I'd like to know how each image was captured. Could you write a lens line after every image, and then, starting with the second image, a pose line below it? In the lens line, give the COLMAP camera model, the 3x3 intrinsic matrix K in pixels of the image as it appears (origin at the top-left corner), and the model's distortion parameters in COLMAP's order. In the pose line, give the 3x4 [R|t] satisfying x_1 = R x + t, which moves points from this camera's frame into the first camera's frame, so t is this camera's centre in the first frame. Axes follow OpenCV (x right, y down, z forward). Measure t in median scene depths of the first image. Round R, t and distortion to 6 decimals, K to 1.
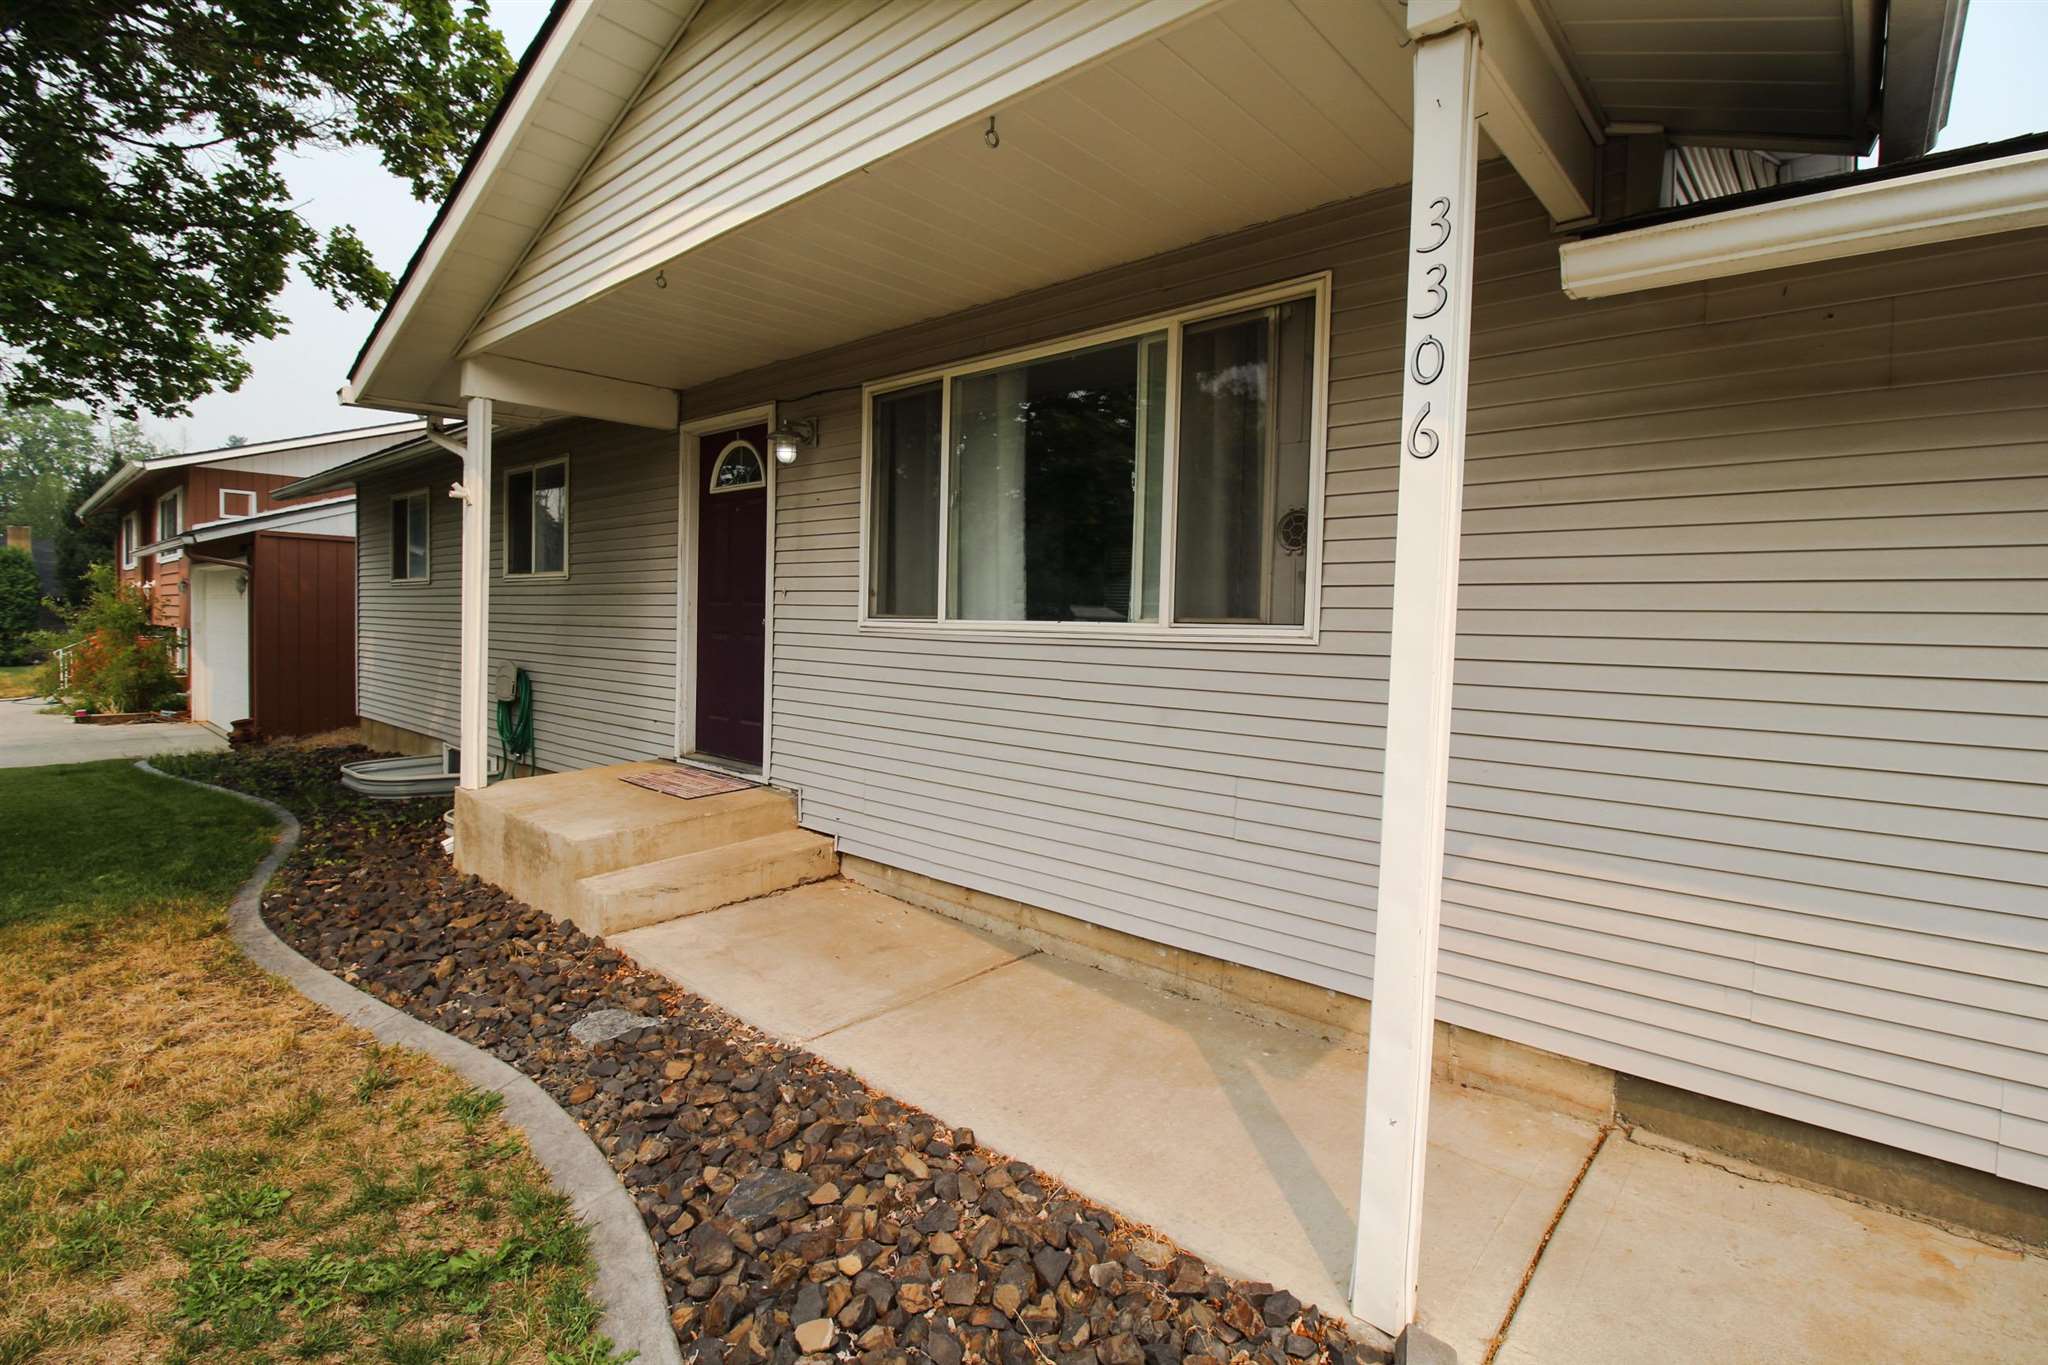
lens RADIAL K [[942.1, 0, 1026.7], [0, 942.1, 668.2], [0, 0, 1]] dist [-0.007310, -0.001221]
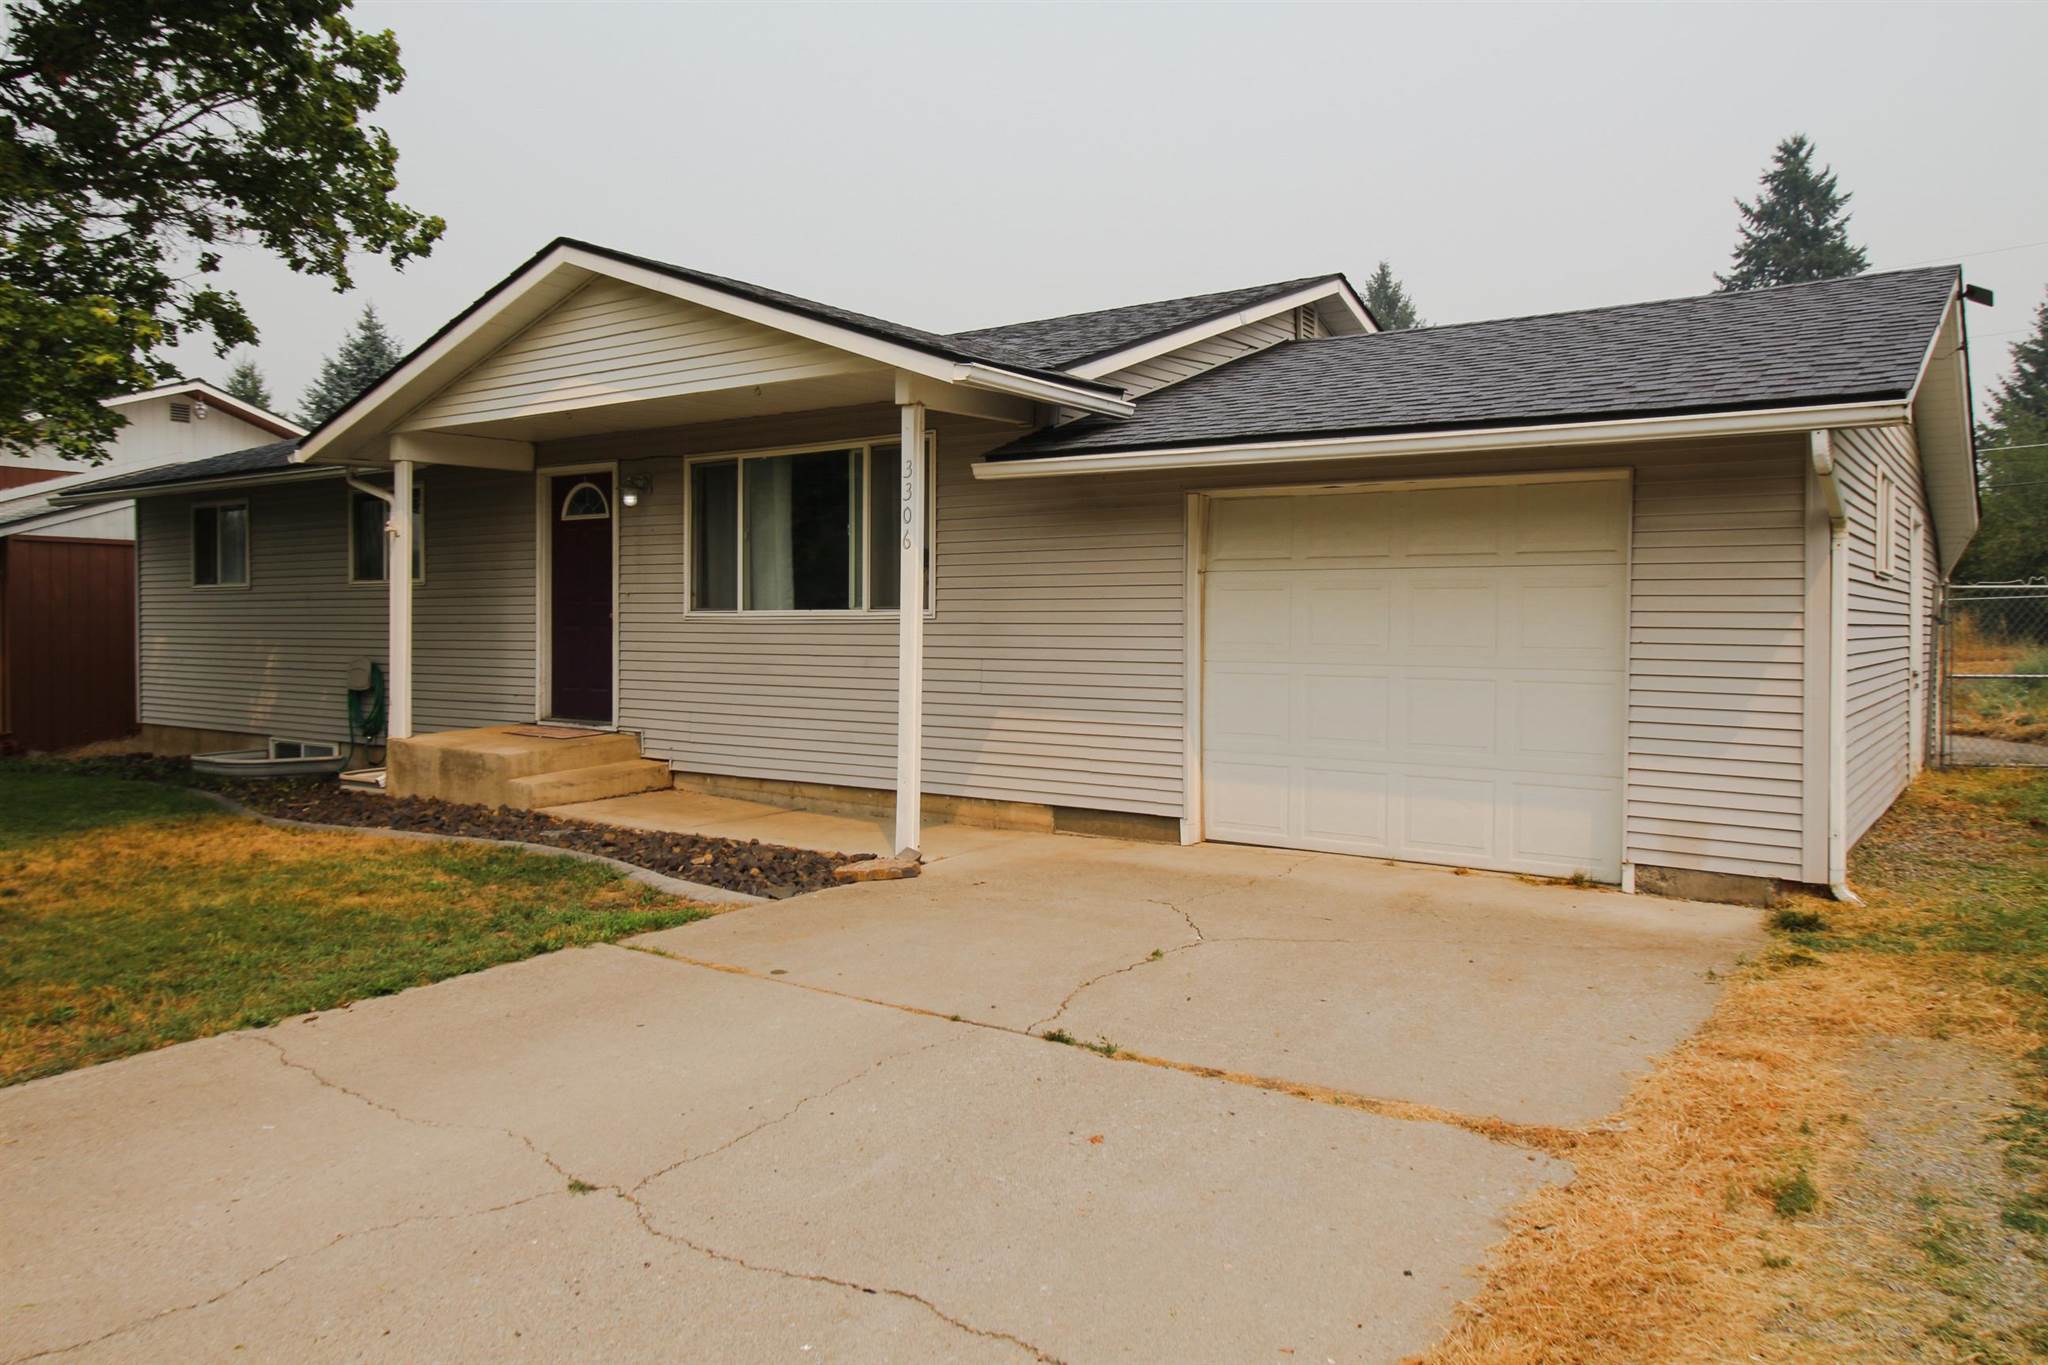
lens RADIAL K [[1428.3, 0, 1016.5], [0, 1428.3, 662.4], [0, 0, 1]] dist [0.005947, 0.005706]
pose [[0.994919, -0.021527, 0.098352, 0.124514], [0.023561, 0.999531, -0.019570, 0.086932], [-0.097884, 0.021788, 0.994959, -1.334361]]
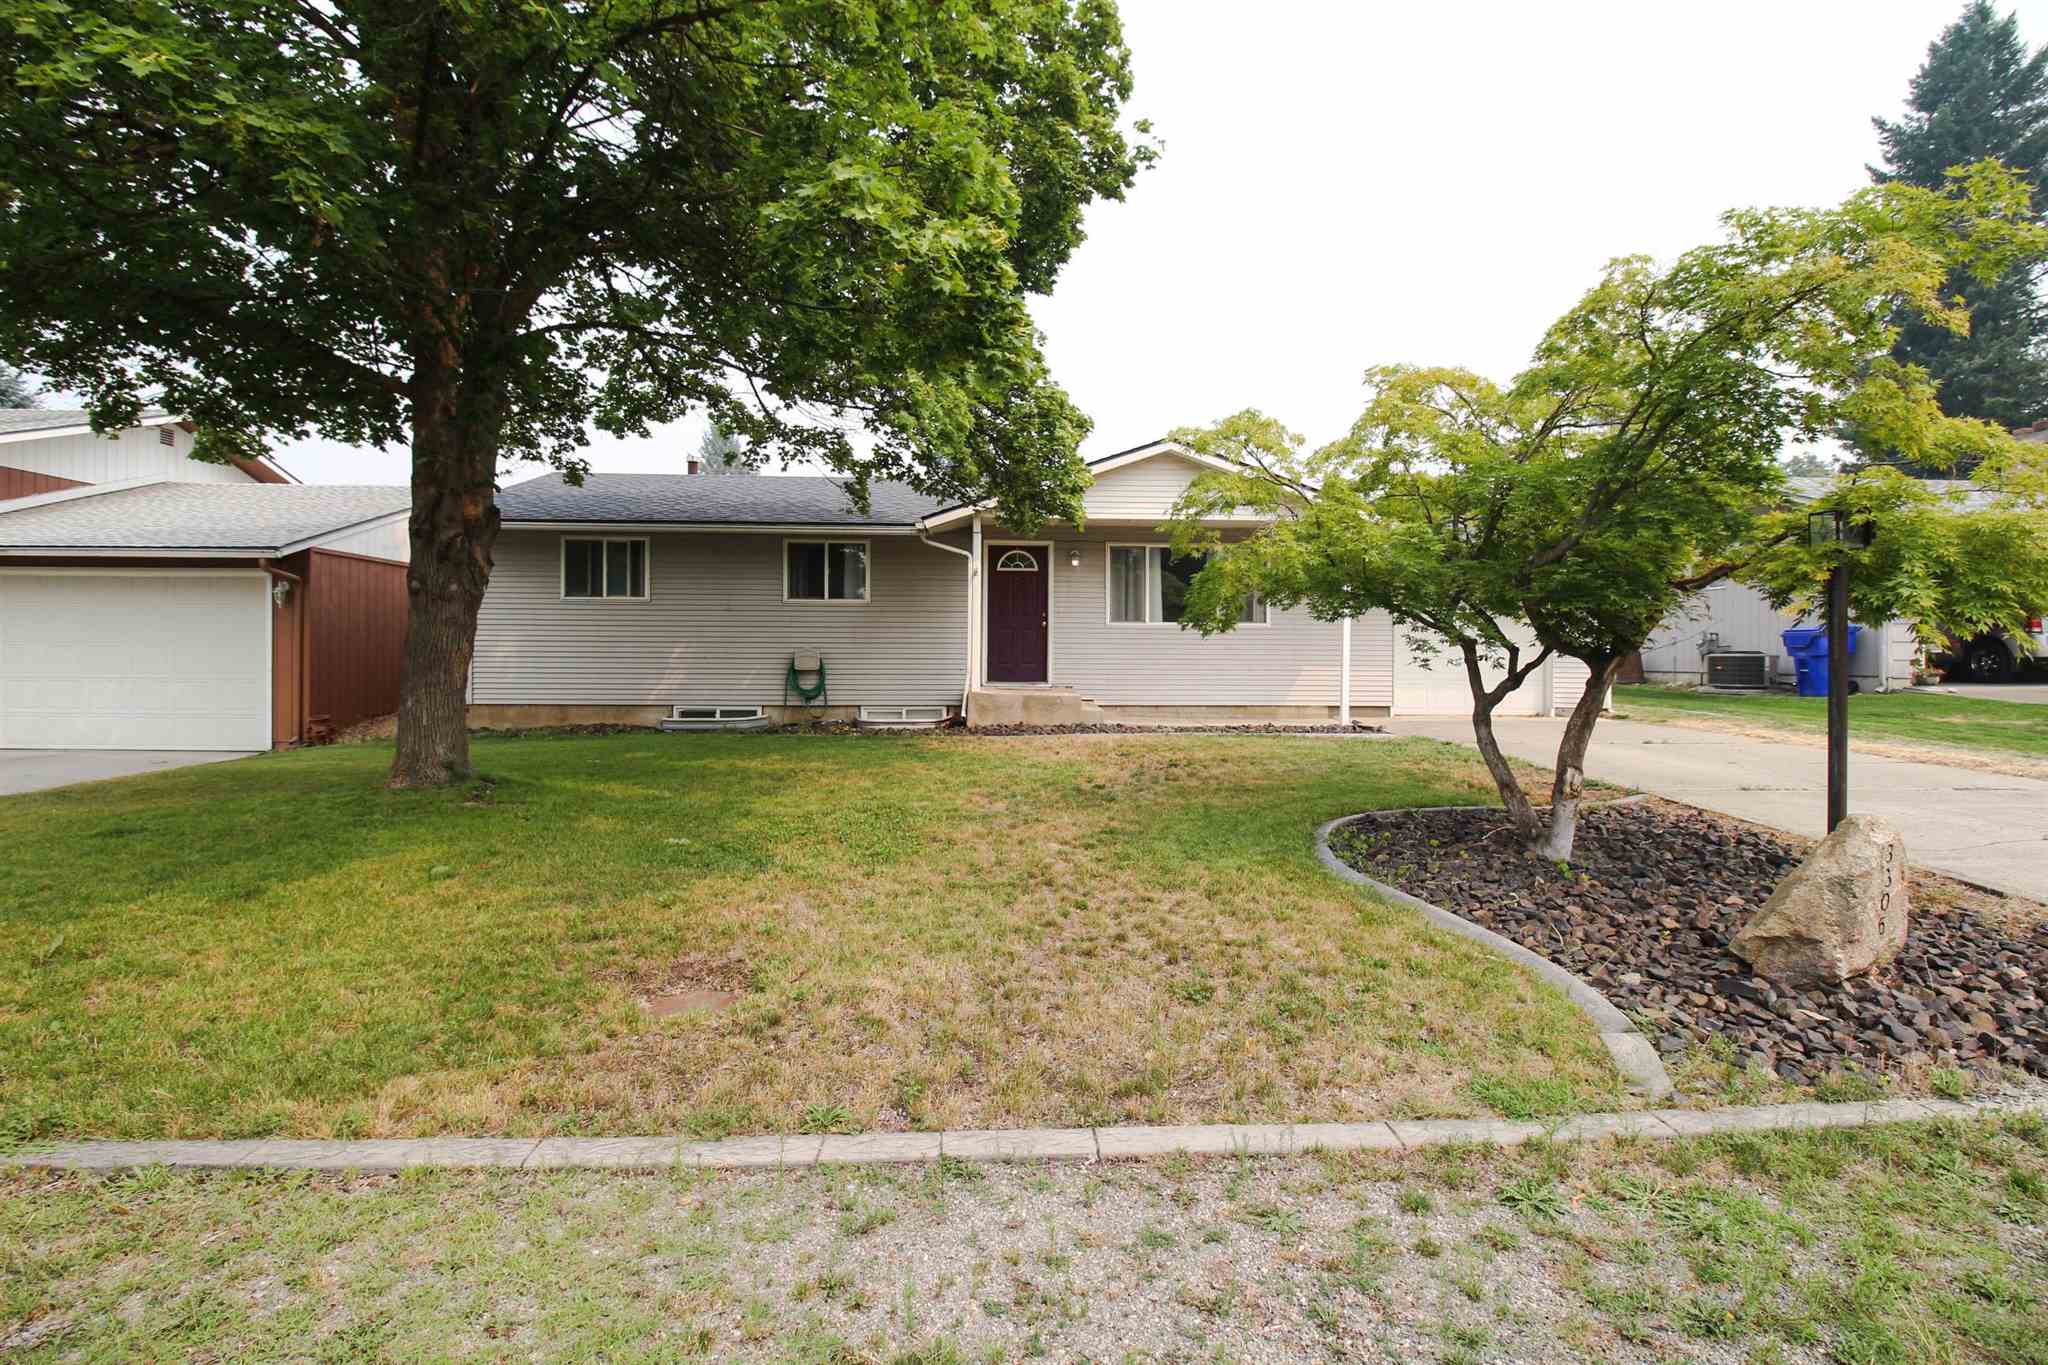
lens RADIAL K [[942.1, 0, 1032.9], [0, 942.1, 669.1], [0, 0, 1]] dist [-0.007310, -0.001221]
pose [[0.717477, -0.029571, 0.695954, -2.409438], [0.043667, 0.999043, -0.002569, 0.090485], [-0.695212, 0.032233, 0.718081, -0.939192]]
